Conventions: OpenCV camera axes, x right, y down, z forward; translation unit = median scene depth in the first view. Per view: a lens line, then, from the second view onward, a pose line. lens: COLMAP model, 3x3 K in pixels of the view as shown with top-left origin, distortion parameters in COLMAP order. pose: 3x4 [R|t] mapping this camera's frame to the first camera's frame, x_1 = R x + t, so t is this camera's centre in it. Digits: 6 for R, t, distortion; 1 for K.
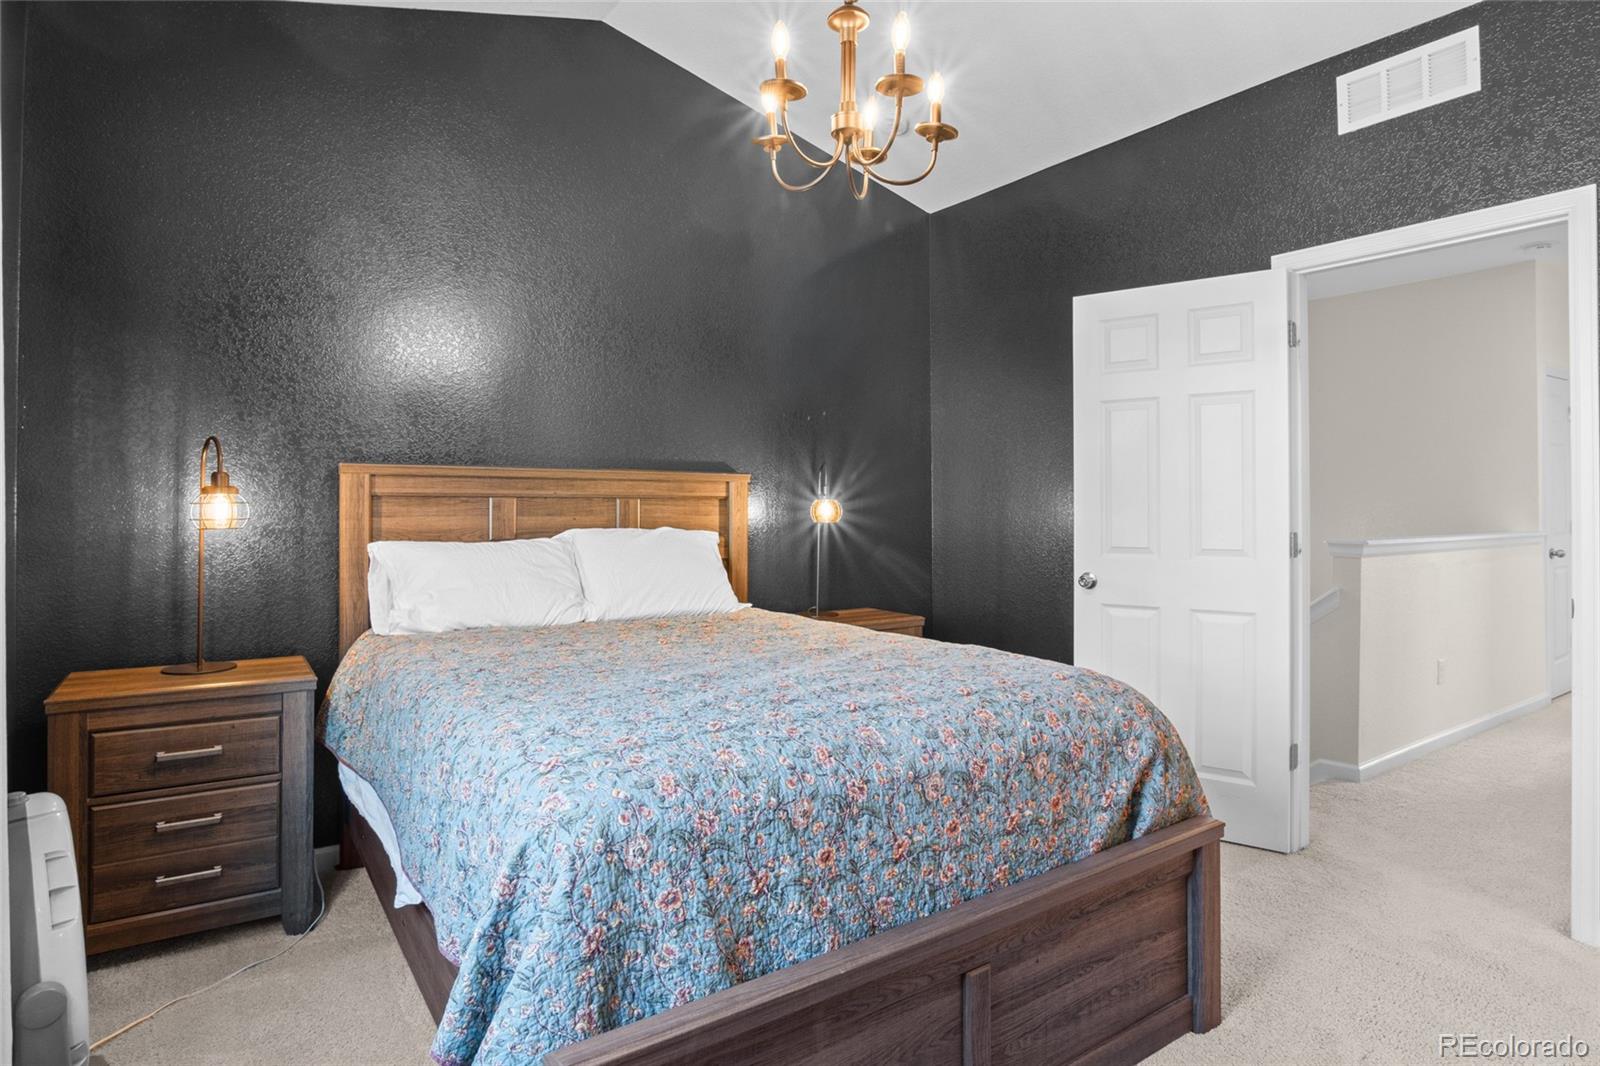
lens RADIAL K [[871.7, 0, 779.9], [0, 871.7, 503.9], [0, 0, 1]] dist [-0.033332, 0.008399]
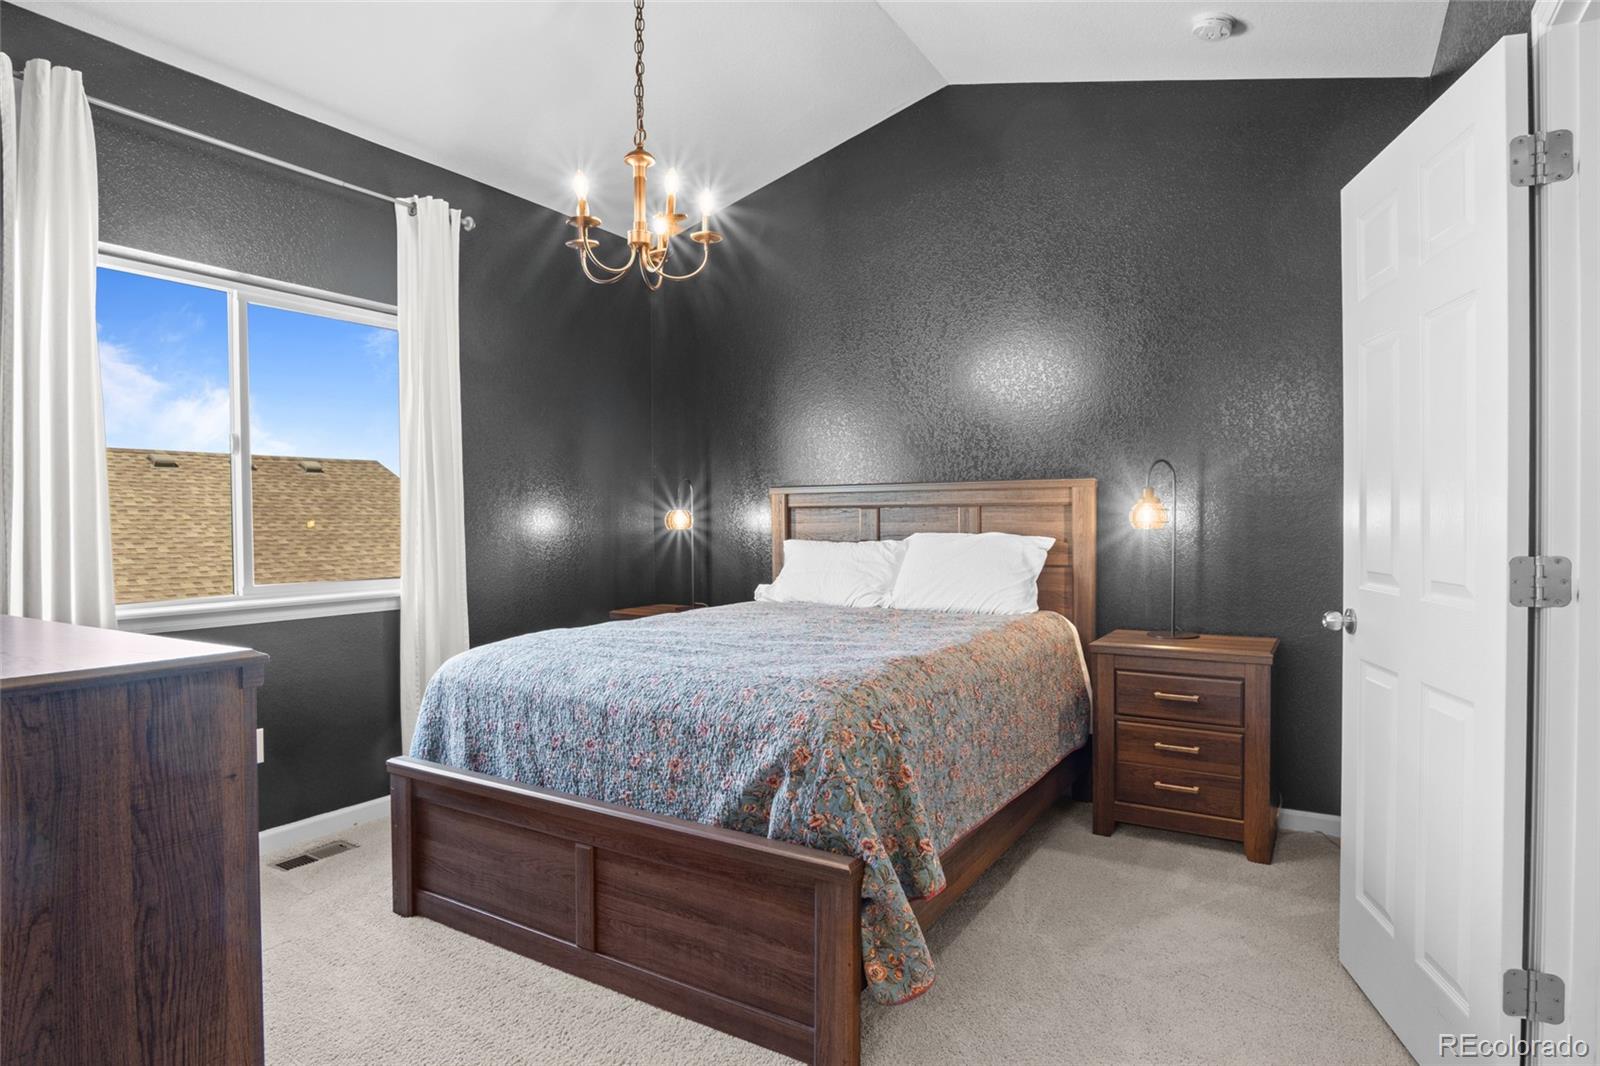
lens RADIAL K [[871.7, 0, 792.7], [0, 871.7, 538.0], [0, 0, 1]] dist [-0.033332, 0.008399]
pose [[0.400427, 0.017505, -0.916161, 1.377720], [0.014436, 0.999573, 0.025408, 0.004465], [0.916215, -0.023400, 0.400003, 0.629162]]
